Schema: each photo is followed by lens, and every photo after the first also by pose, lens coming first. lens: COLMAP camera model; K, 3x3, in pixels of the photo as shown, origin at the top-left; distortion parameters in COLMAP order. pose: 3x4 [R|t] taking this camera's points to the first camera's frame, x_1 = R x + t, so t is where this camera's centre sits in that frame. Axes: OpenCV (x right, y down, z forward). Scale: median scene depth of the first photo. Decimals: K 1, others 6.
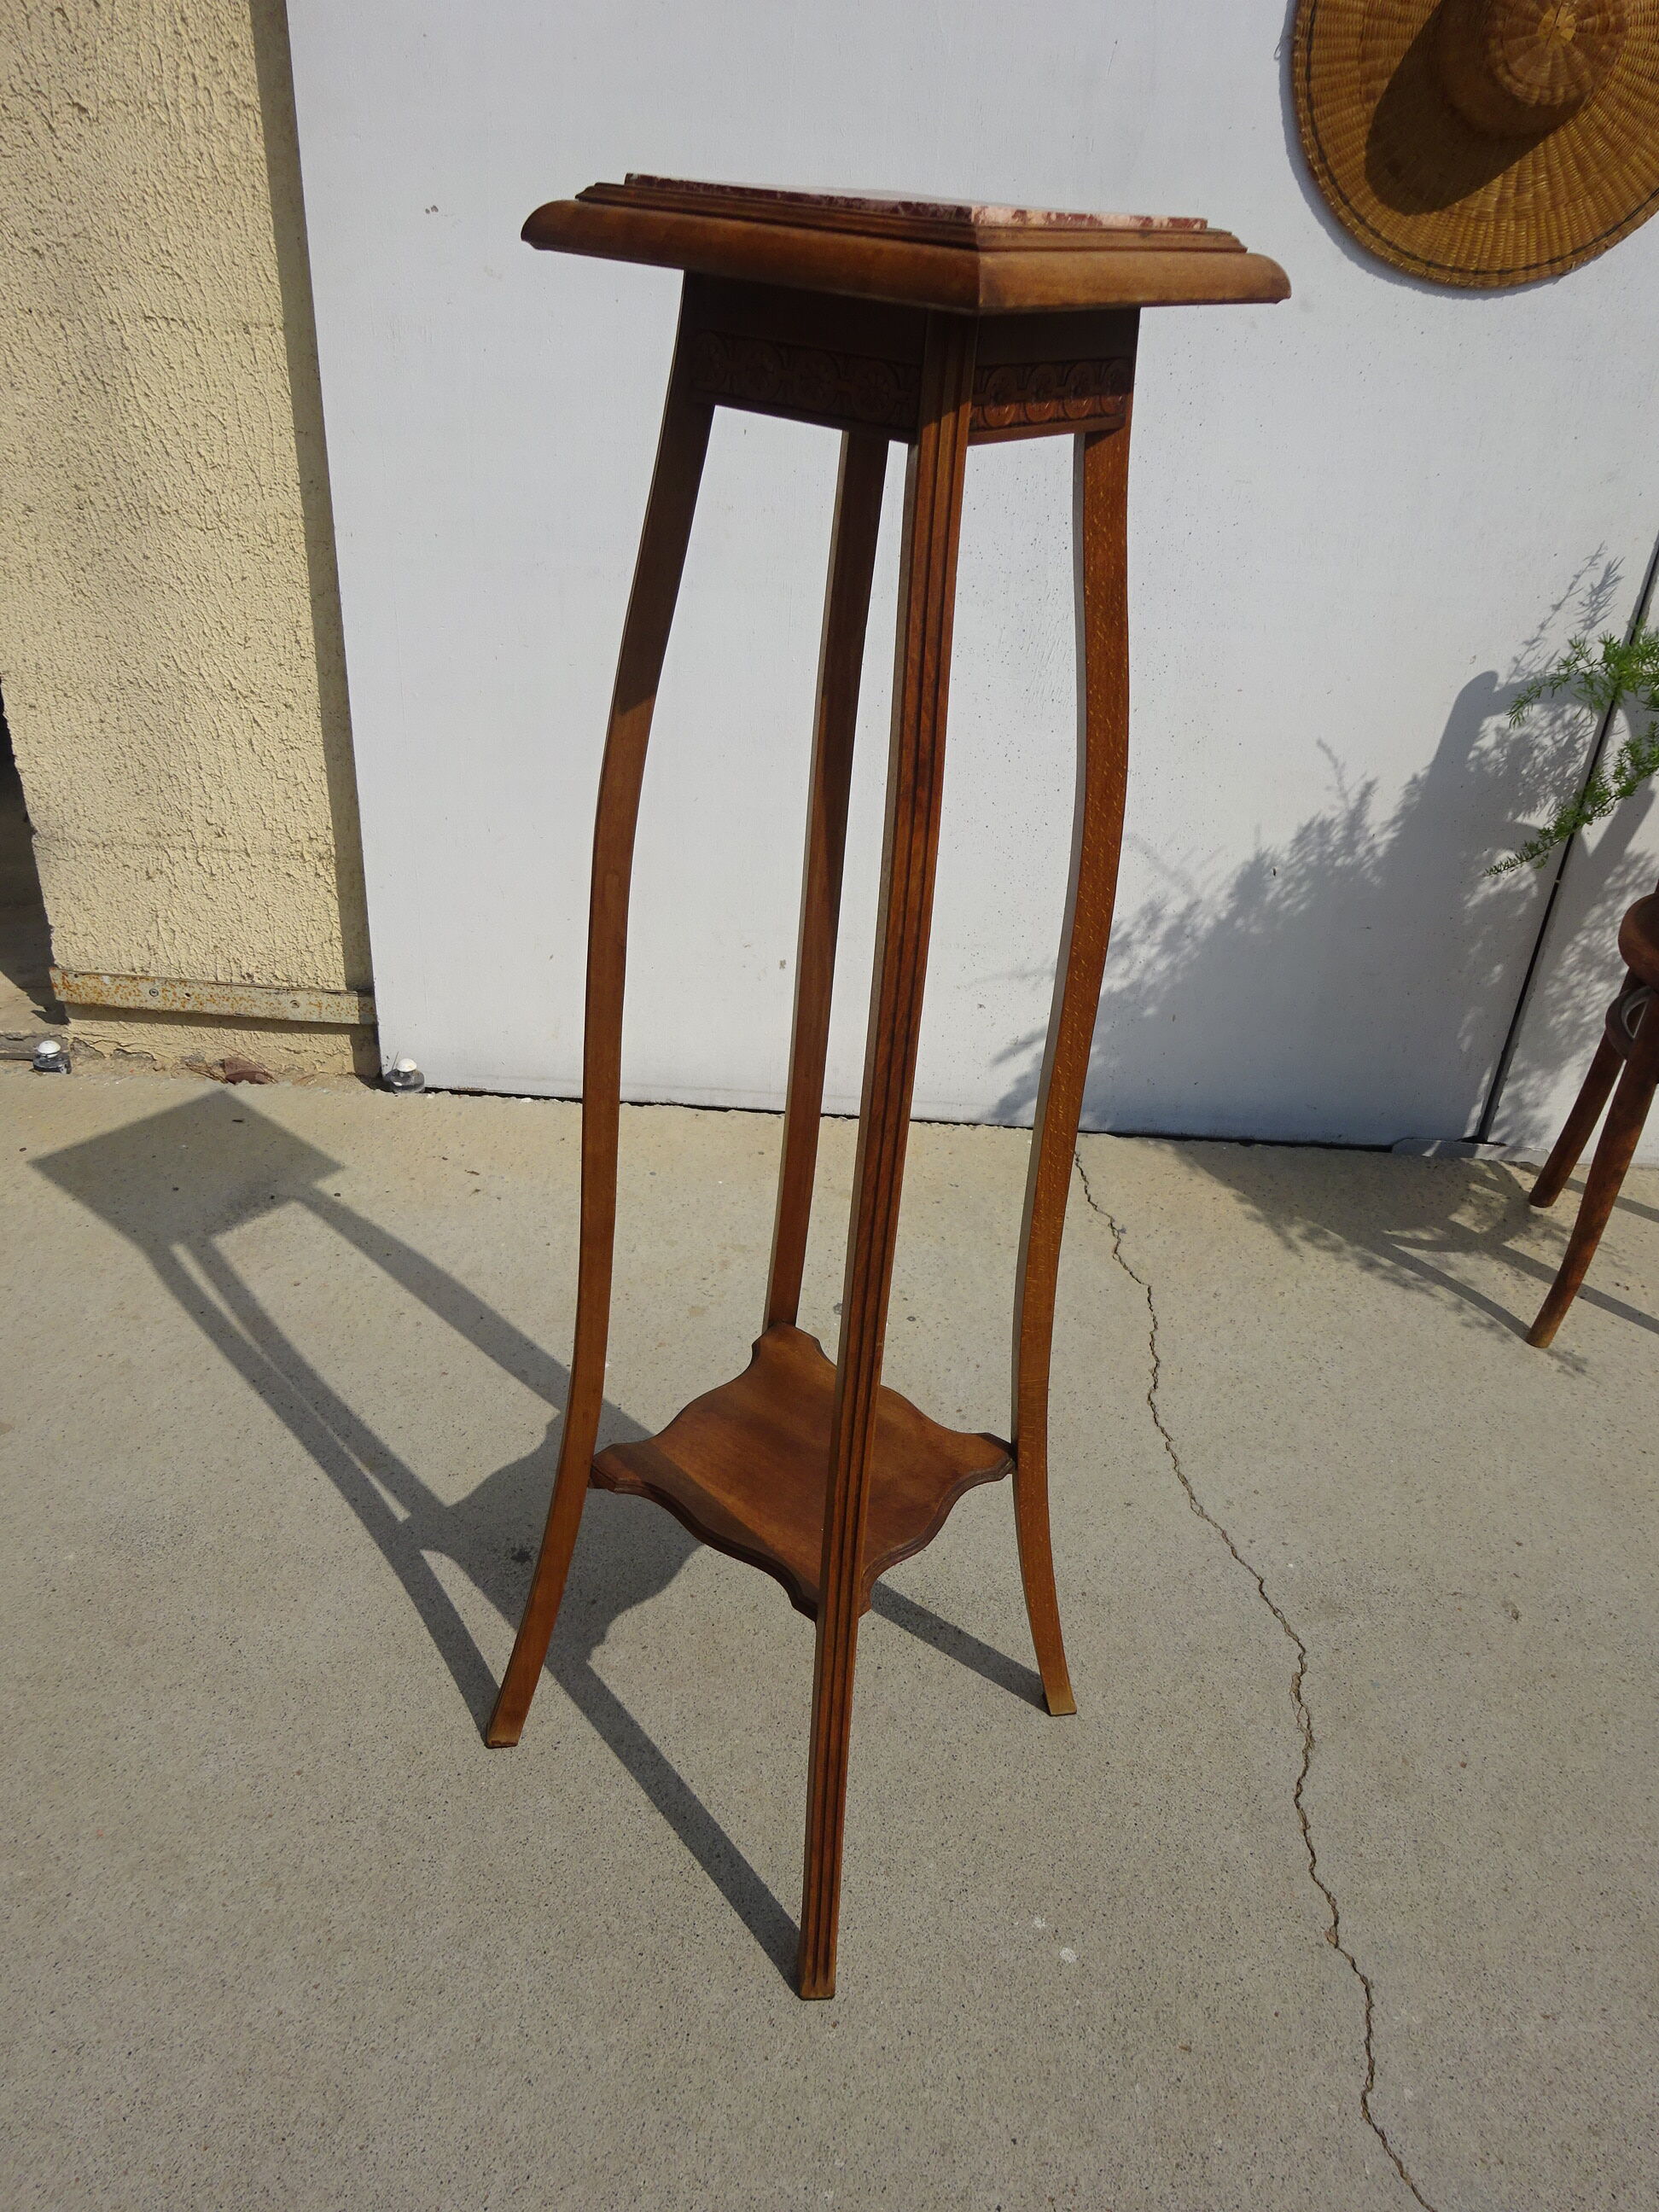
lens RADIAL K [[1593.8, 0, 850.4], [0, 1593.8, 1103.3], [0, 0, 1]] dist [-0.006944, -0.014124]
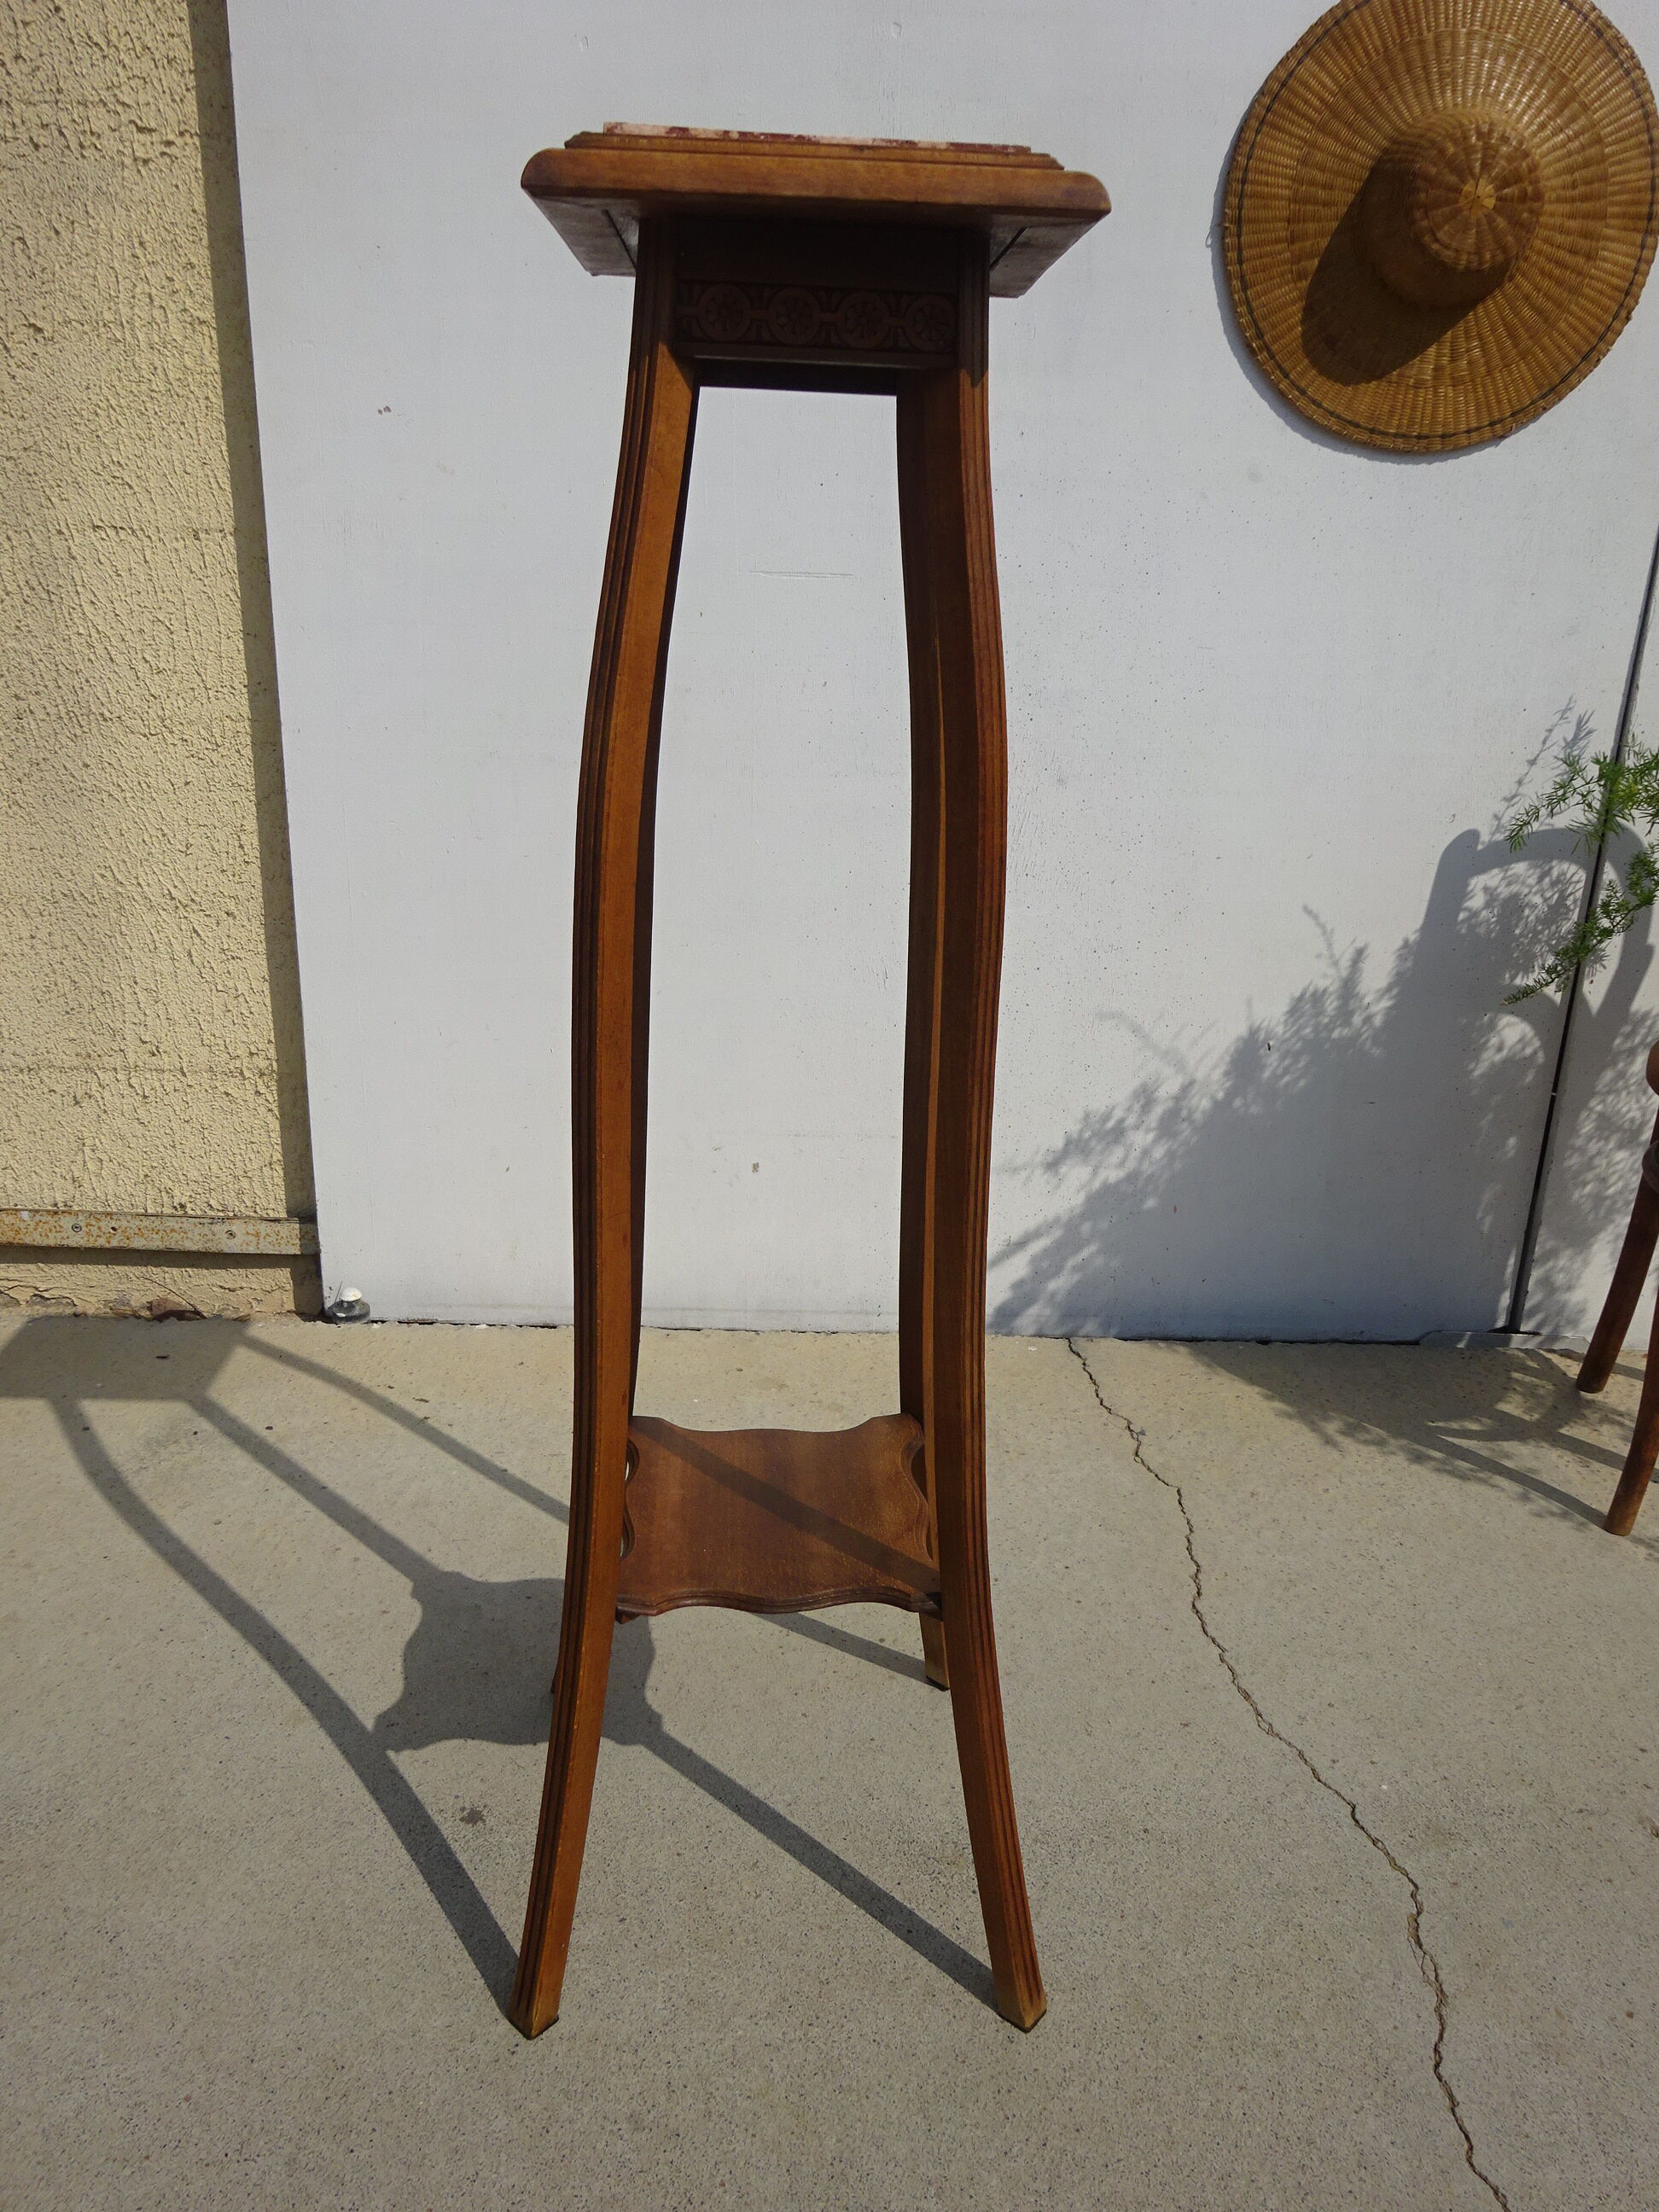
lens RADIAL K [[1593.8, 0, 850.4], [0, 1593.8, 1103.3], [0, 0, 1]] dist [-0.006944, -0.014124]
pose [[0.998831, -0.040531, 0.026340, -0.012042], [0.044904, 0.979731, -0.195221, 0.068745], [-0.017894, 0.196175, 0.980406, 0.083532]]
